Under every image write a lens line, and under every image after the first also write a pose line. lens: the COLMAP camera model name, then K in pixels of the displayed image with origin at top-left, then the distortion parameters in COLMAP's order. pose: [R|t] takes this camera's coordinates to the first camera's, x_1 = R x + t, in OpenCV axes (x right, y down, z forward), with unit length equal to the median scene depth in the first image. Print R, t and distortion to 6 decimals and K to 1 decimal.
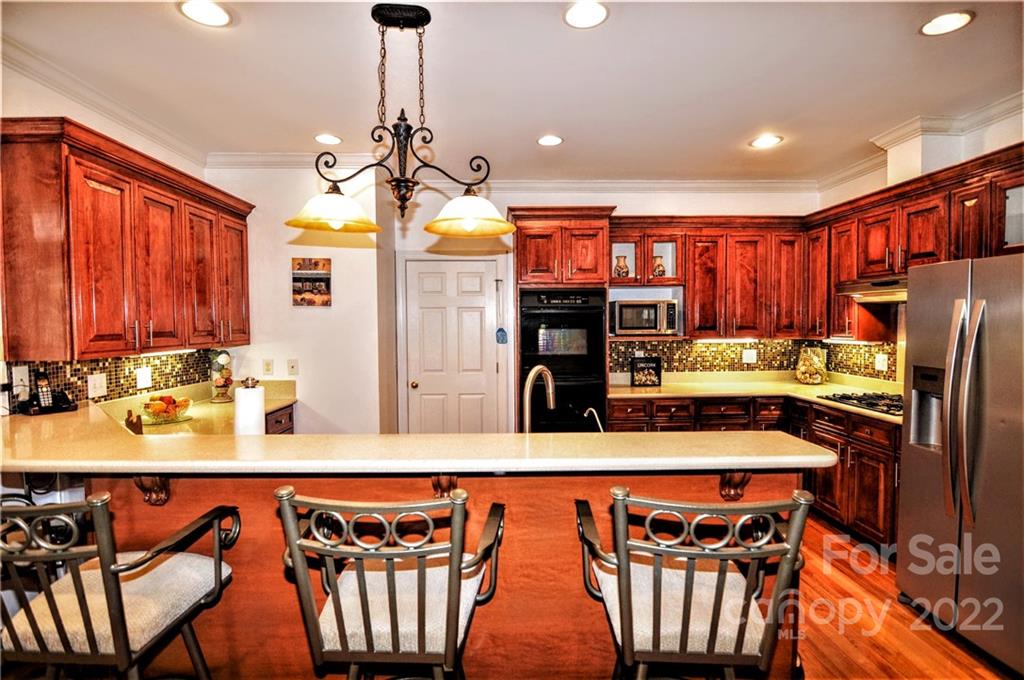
lens RADIAL K [[525.2, 0, 513.5], [0, 525.2, 340.1], [0, 0, 1]] dist [0.001179, 0.000001]
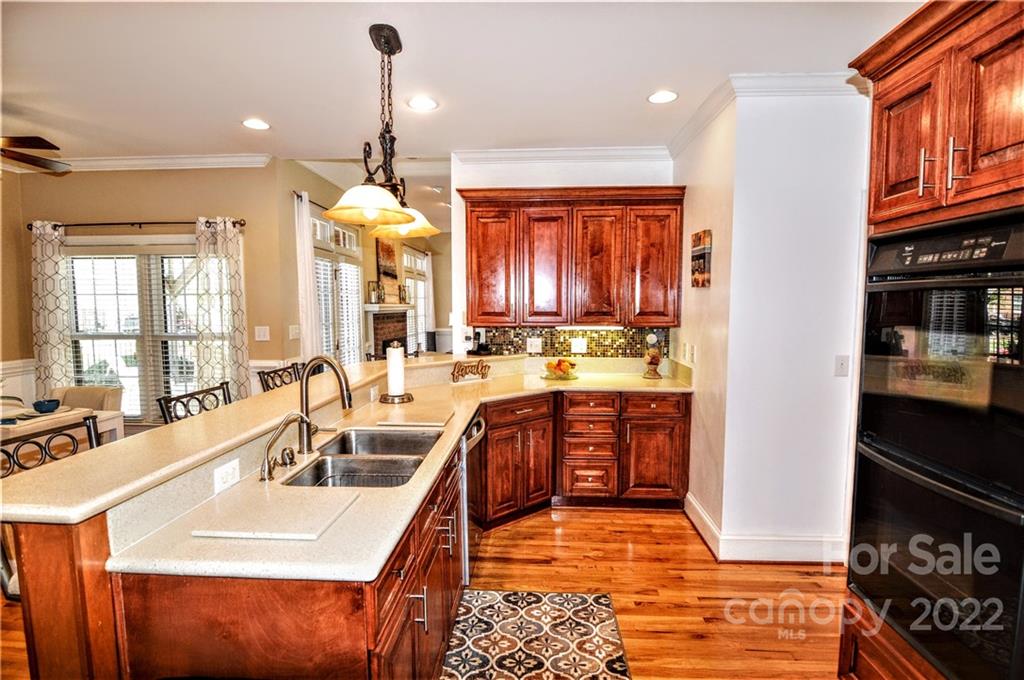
lens RADIAL K [[508.0, 0, 512.4], [0, 508.0, 340.6], [0, 0, 1]] dist [-0.018718, -0.007535]
pose [[-0.090367, 0.079024, -0.992768, 0.569346], [-0.036552, 0.995912, 0.082602, -0.039590], [0.995238, 0.043752, -0.087109, 0.888931]]
